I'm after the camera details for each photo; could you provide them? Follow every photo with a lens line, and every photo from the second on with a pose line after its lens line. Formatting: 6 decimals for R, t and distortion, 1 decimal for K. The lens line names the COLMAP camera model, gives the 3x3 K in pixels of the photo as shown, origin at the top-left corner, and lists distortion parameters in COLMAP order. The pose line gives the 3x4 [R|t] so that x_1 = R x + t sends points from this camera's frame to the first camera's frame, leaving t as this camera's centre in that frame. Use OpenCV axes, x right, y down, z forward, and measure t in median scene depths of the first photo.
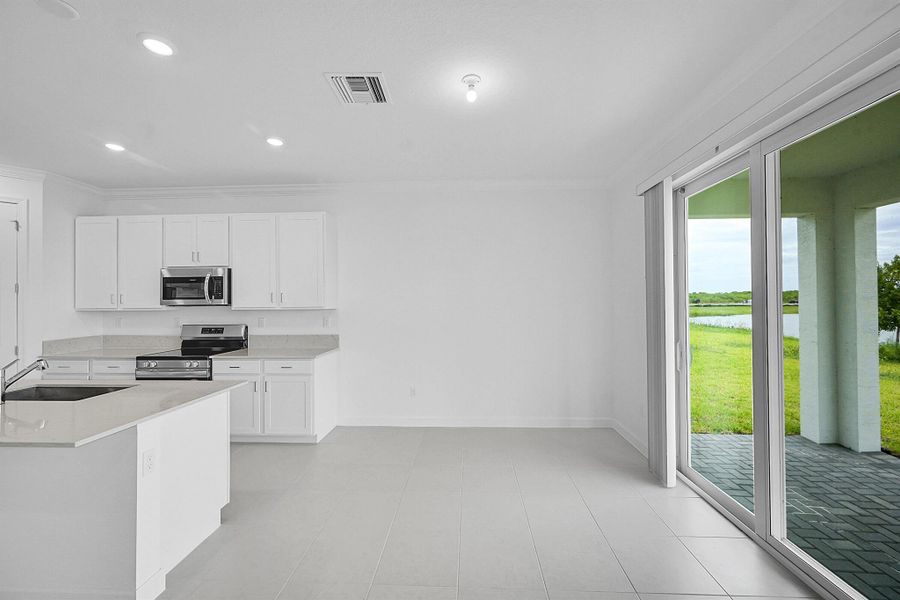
lens RADIAL K [[362.7, 0, 453.2], [0, 362.7, 298.4], [0, 0, 1]] dist [0.001303, 0.000123]
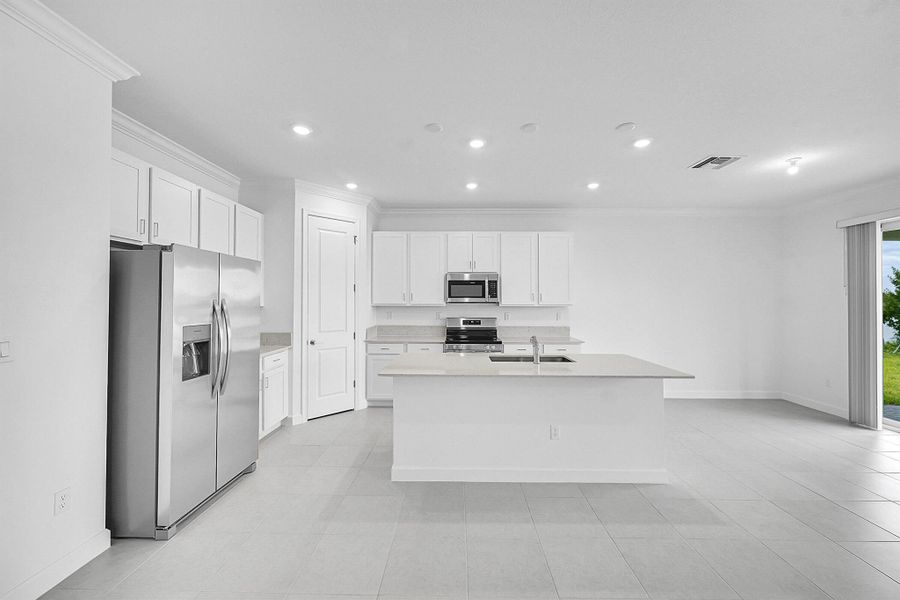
lens RADIAL K [[354.4, 0, 454.3], [0, 354.4, 298.4], [0, 0, 1]] dist [-0.001362, -0.000138]
pose [[0.999205, 0.011887, 0.038063, -0.826344], [-0.012005, 0.999924, 0.002866, 0.001878], [-0.038026, -0.003321, 0.999271, -0.258835]]
